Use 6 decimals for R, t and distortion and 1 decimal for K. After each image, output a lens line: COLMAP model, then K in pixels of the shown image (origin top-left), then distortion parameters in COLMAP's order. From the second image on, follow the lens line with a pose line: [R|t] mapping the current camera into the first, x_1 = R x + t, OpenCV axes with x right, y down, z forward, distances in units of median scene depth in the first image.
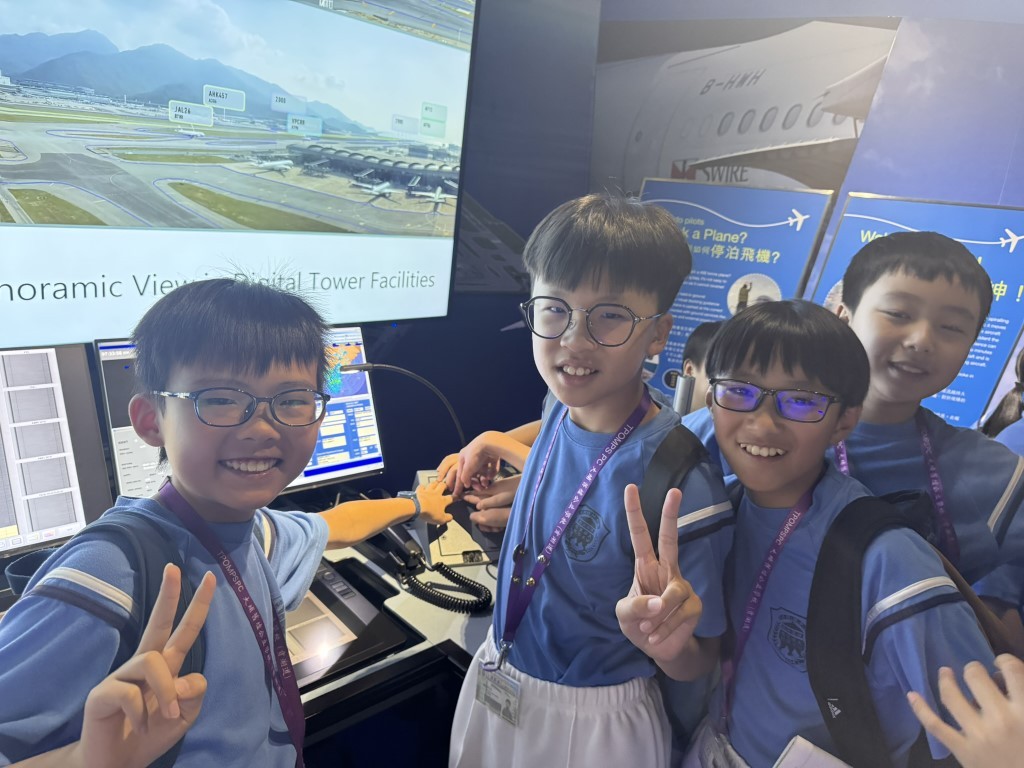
lens RADIAL K [[721.6, 0, 512.0], [0, 721.6, 384.0], [0, 0, 1]] dist [0.089027, -0.145383]
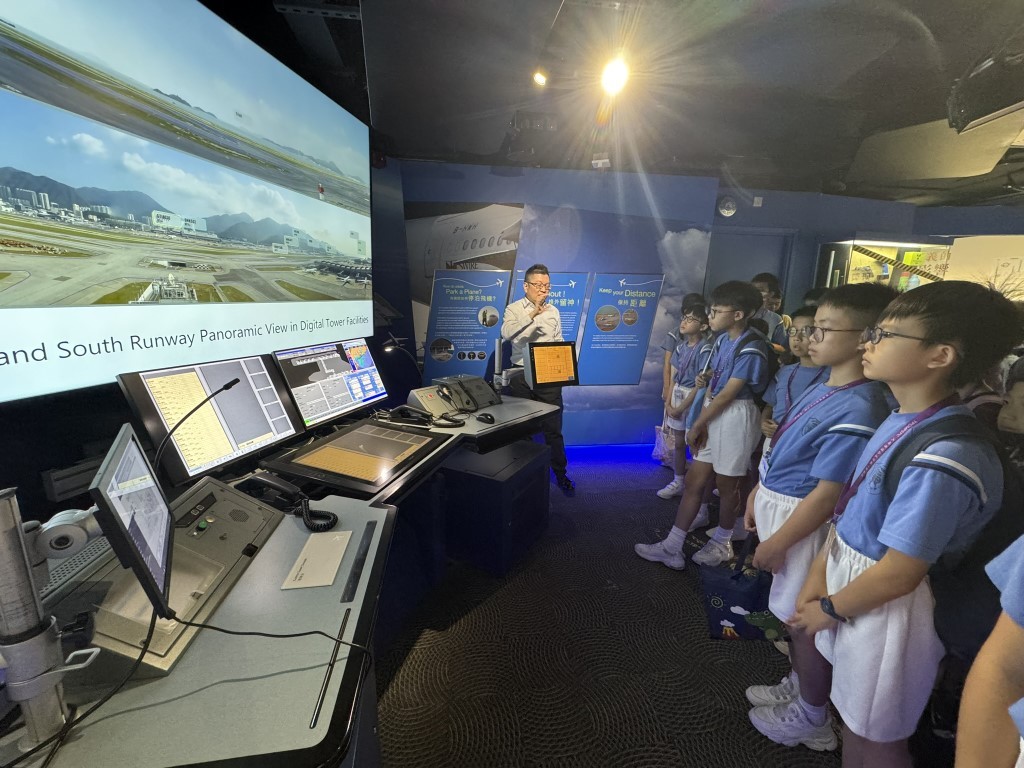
lens RADIAL K [[409.8, 0, 514.8], [0, 409.8, 375.9], [0, 0, 1]] dist [-0.000006, -0.000256]
pose [[0.860767, -0.177721, 0.476964, -0.368669], [0.190730, 0.981408, 0.021475, 0.084675], [-0.471913, 0.072487, 0.878660, -0.290986]]
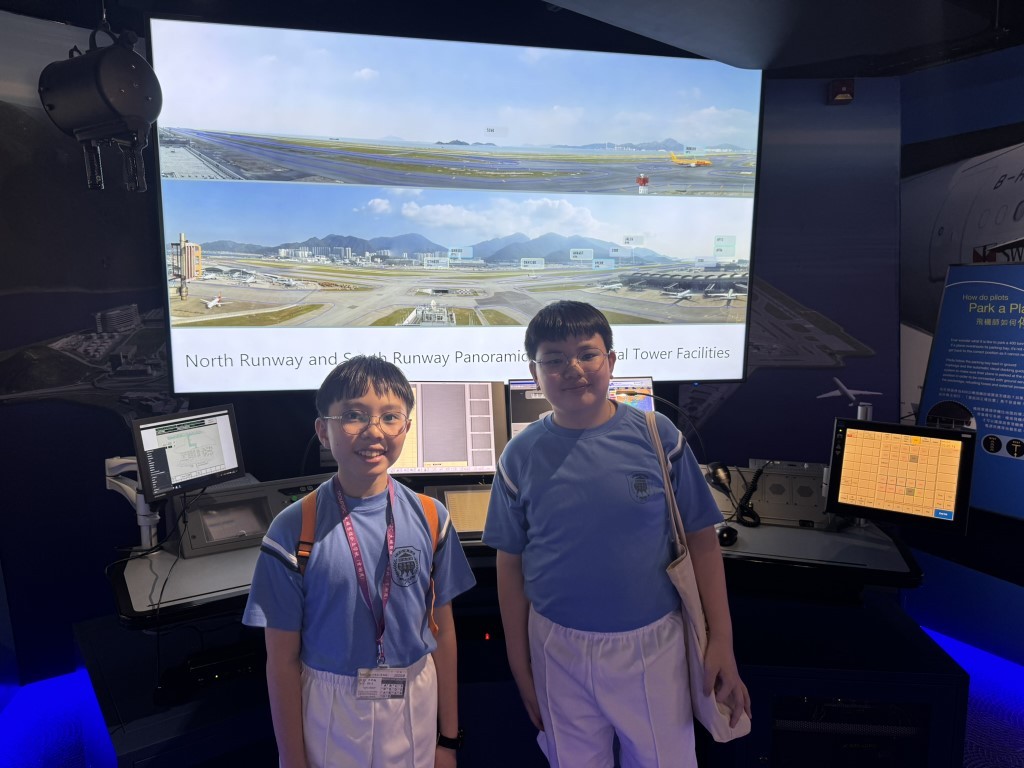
lens RADIAL K [[721.6, 0, 512.0], [0, 721.6, 384.0], [0, 0, 1]] dist [0.089027, -0.145383]
pose [[0.801893, -0.016253, -0.597247, 0.425652], [-0.077307, 0.988404, -0.130693, 0.143227], [0.592445, 0.150973, 0.791338, -0.388557]]
